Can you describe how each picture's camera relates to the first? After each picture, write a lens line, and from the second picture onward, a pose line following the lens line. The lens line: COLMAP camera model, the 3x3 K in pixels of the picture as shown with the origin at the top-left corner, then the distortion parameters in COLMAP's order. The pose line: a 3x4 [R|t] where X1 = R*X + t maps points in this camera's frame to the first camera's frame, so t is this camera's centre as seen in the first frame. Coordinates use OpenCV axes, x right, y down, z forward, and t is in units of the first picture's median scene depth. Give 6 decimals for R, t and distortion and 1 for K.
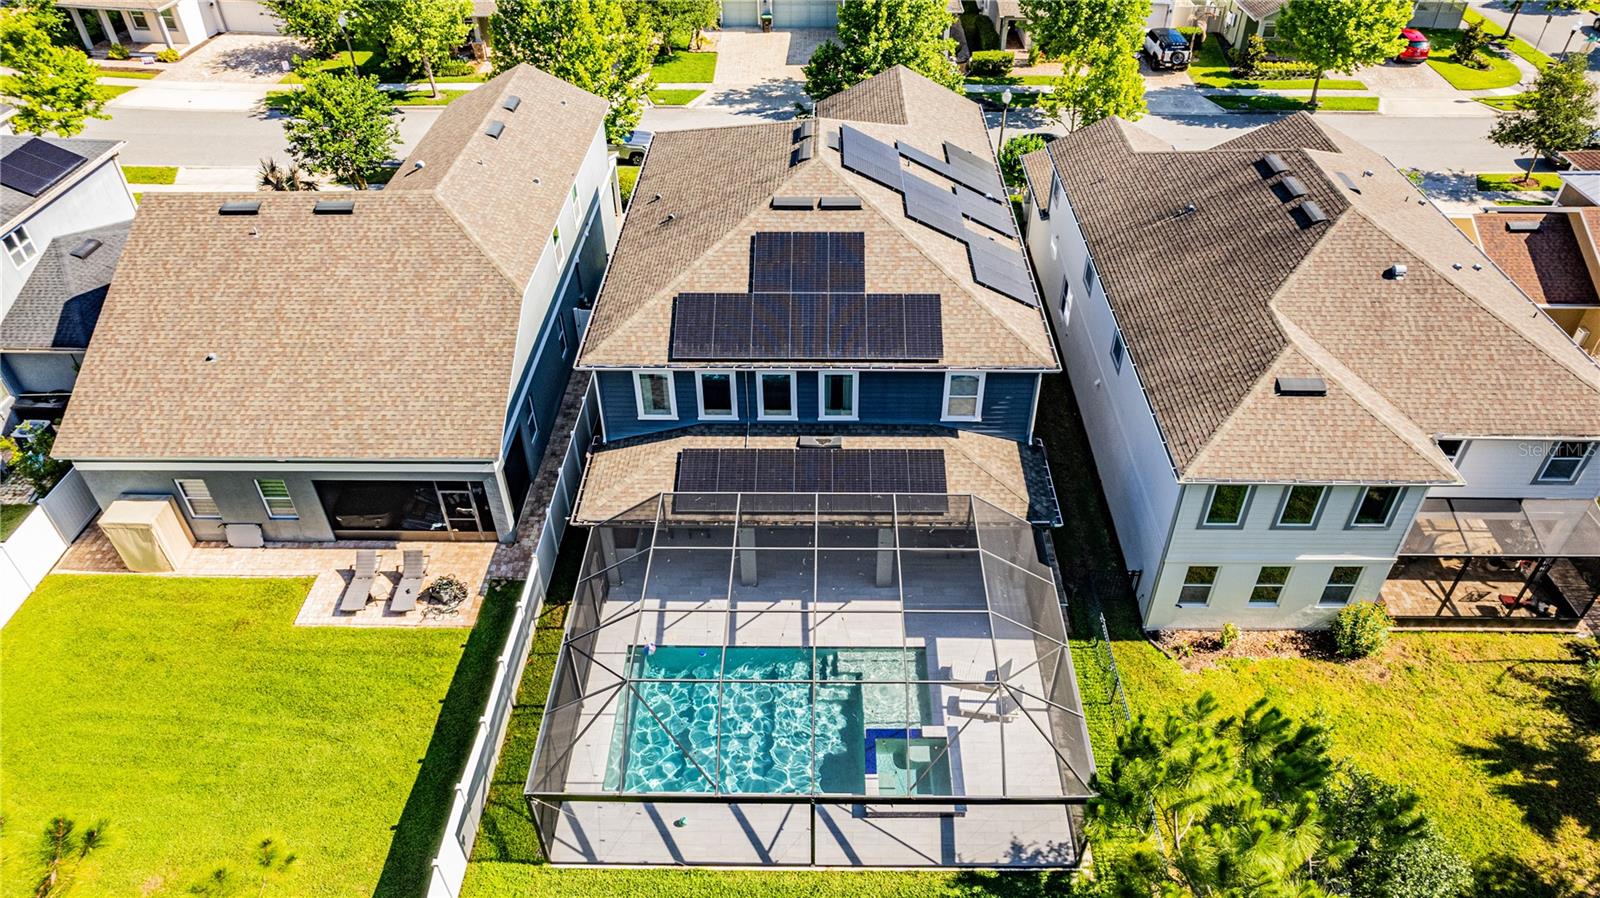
lens RADIAL K [[1053.0, 0, 825.3], [0, 1053.0, 411.5], [0, 0, 1]] dist [-0.080529, 0.070883]
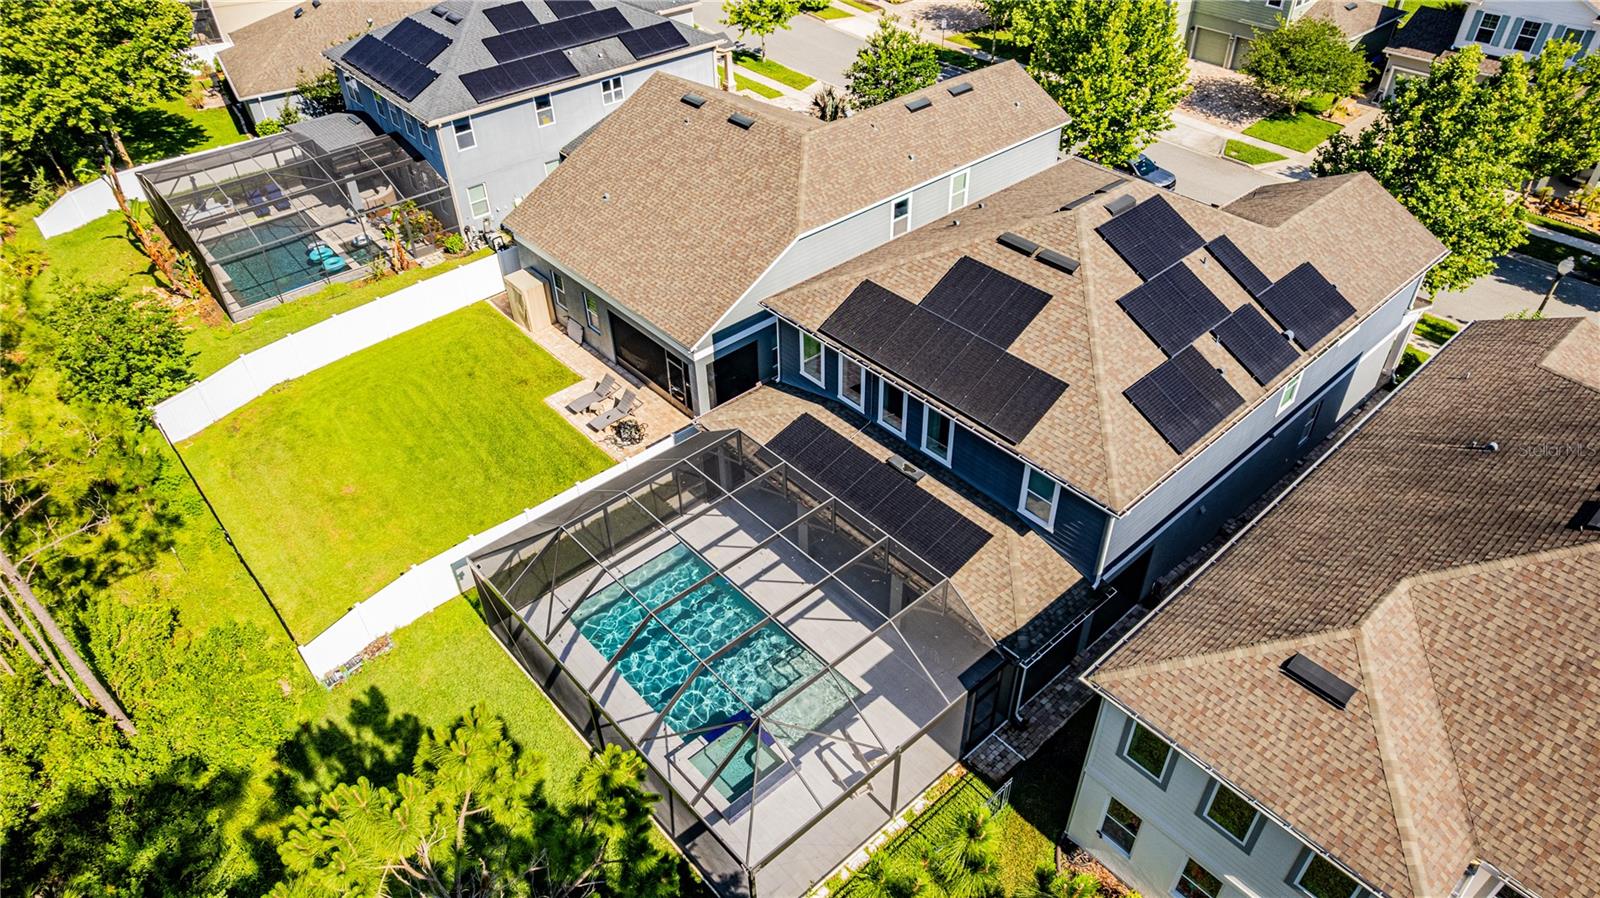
lens RADIAL K [[1031.7, 0, 800.0], [0, 1031.7, 449.0], [0, 0, 1]] dist [-0.054441, 0.037053]
pose [[0.664893, 0.457499, -0.590433, 0.502069], [-0.441591, 0.878299, 0.183273, -0.122205], [0.602424, 0.138873, 0.786002, 0.169922]]
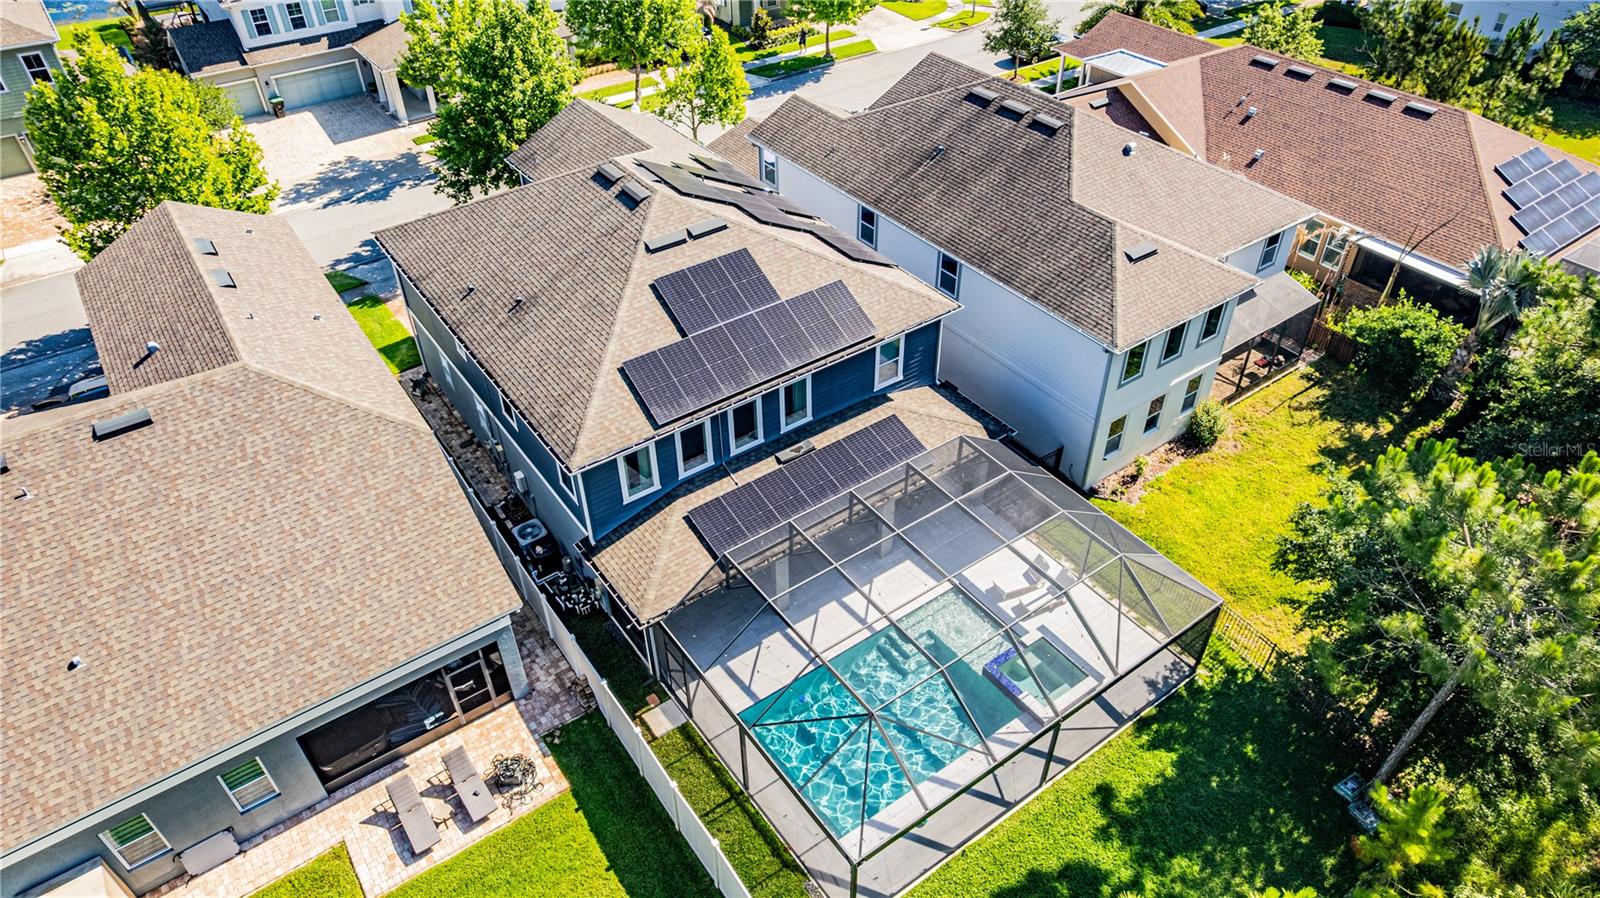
lens RADIAL K [[1027.7, 0, 805.8], [0, 1027.7, 442.0], [0, 0, 1]] dist [-0.085212, 0.084772]
pose [[0.808075, -0.379045, 0.450932, -0.448622], [0.368850, 0.922424, 0.114389, -0.090817], [-0.459309, 0.073891, 0.885198, 0.109889]]
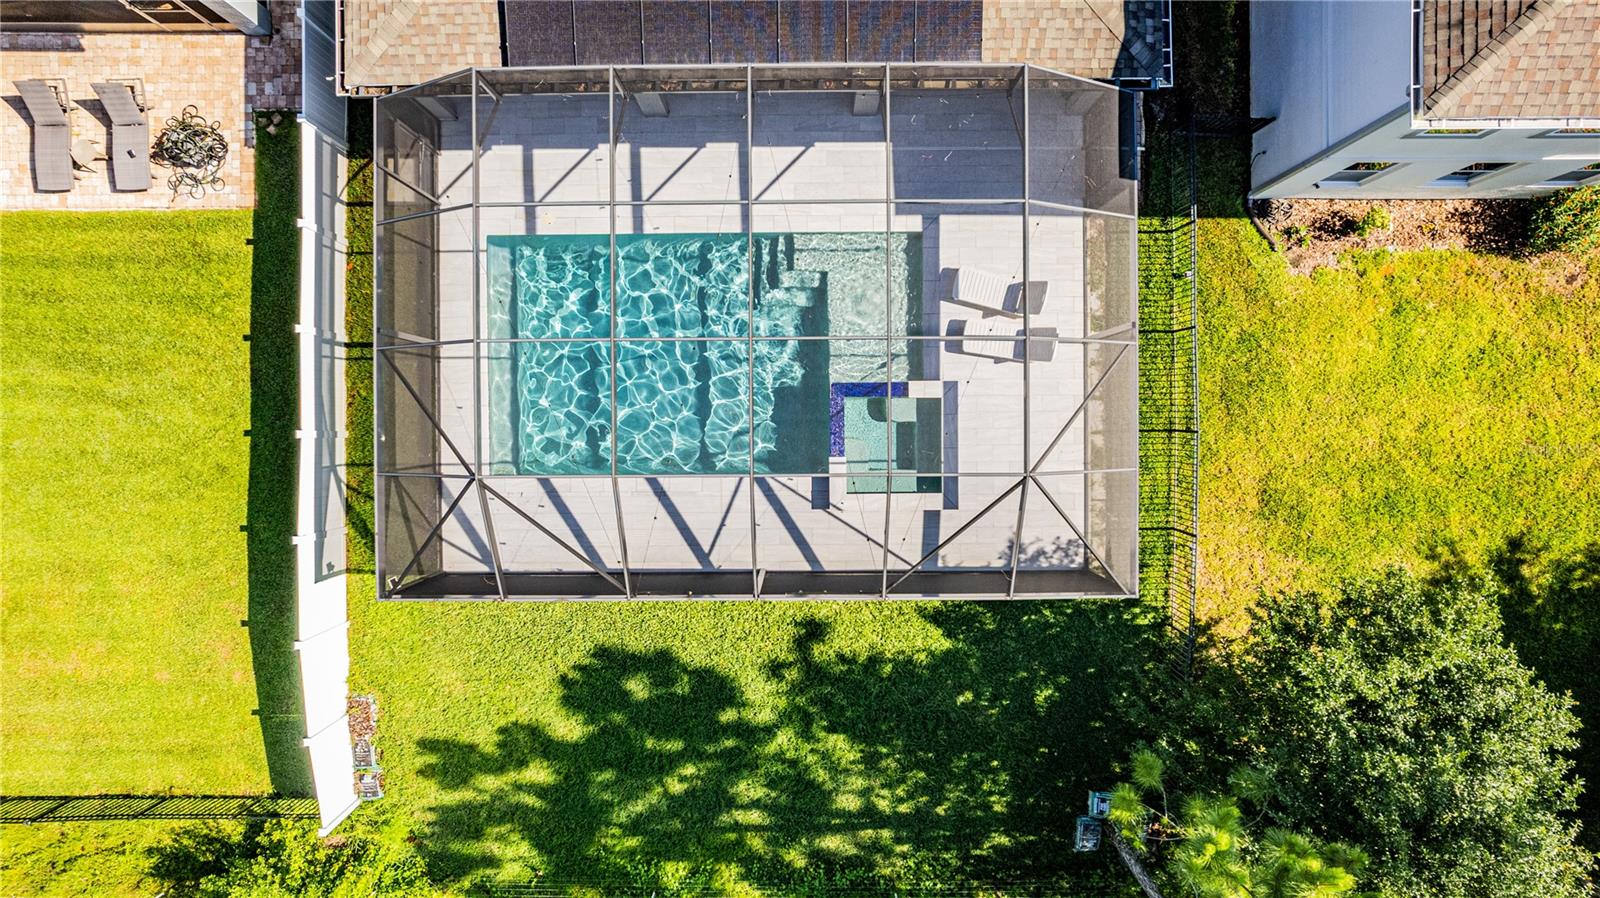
lens RADIAL K [[1027.7, 0, 805.8], [0, 1027.7, 442.0], [0, 0, 1]] dist [-0.085212, 0.084772]
pose [[0.999948, -0.009121, -0.004635, 0.020967], [0.009183, 0.600476, 0.799590, -0.217175], [-0.004510, -0.799591, 0.600528, 0.477763]]
